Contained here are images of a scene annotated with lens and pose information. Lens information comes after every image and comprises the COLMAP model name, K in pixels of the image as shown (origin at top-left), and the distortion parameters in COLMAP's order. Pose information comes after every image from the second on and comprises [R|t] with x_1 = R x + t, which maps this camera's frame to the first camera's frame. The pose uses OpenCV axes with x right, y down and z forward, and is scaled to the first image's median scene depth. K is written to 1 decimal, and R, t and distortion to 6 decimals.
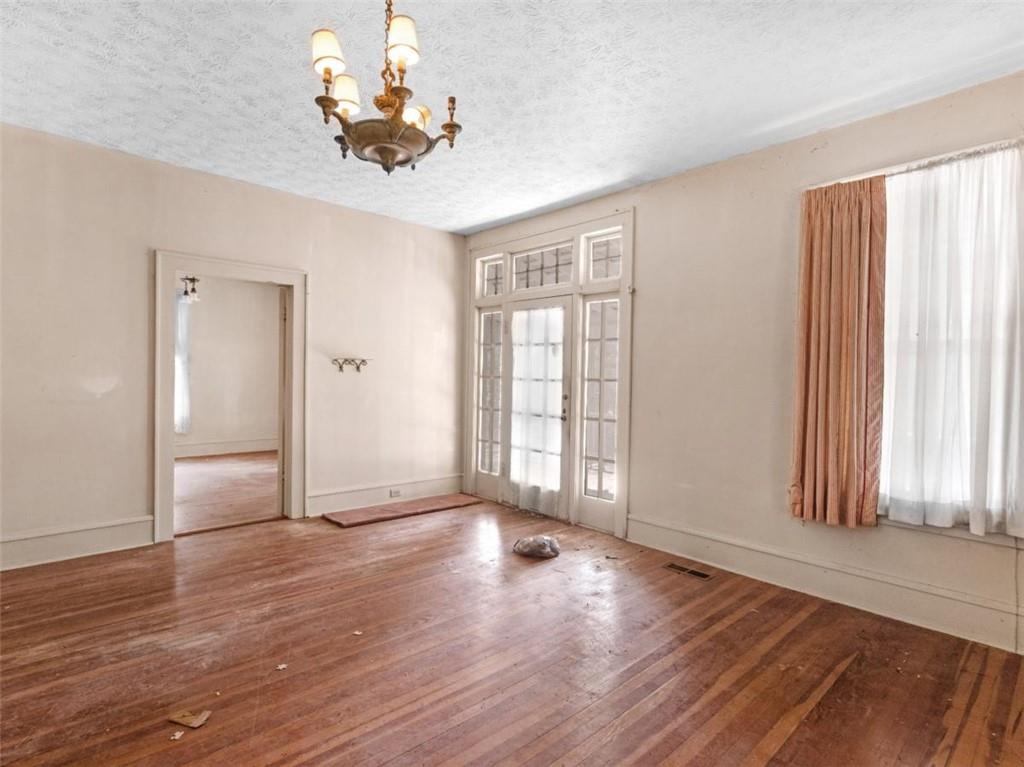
lens RADIAL K [[535.4, 0, 512.0], [0, 535.4, 385.2], [0, 0, 1]] dist [0.000281, -0.000013]
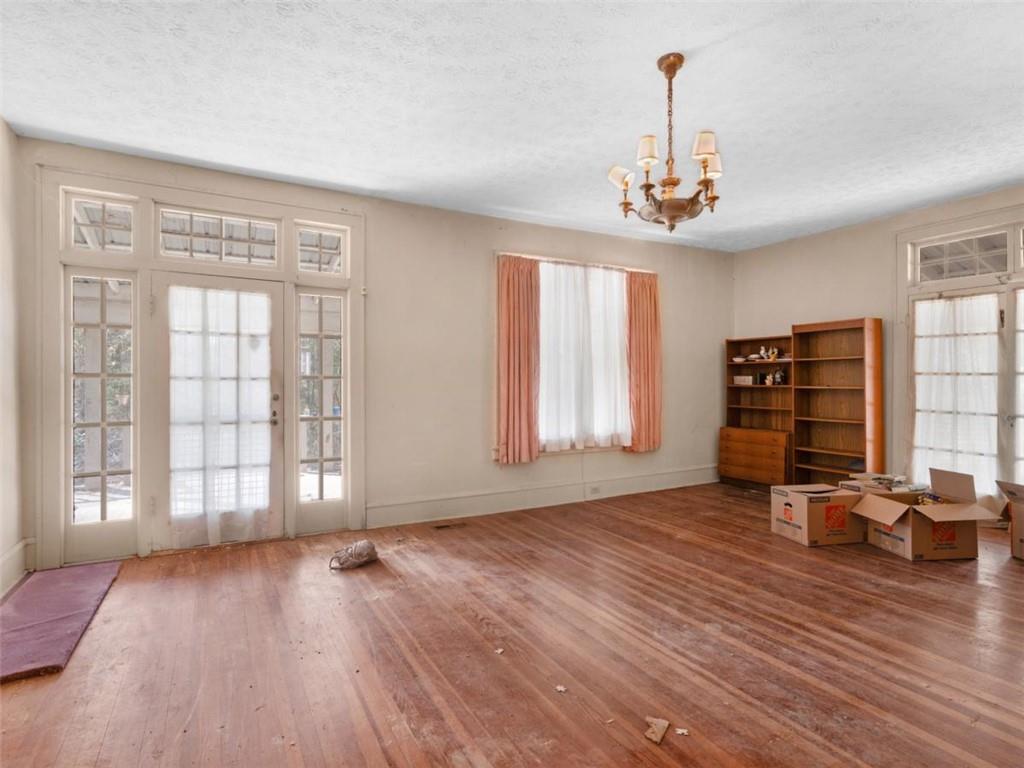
lens RADIAL K [[535.4, 0, 512.6], [0, 535.4, 380.1], [0, 0, 1]] dist [0.000281, -0.000013]
pose [[0.233733, -0.018949, 0.972116, -0.924848], [0.014692, 0.999765, 0.015955, -0.020469], [-0.972190, 0.010553, 0.233956, 0.587586]]
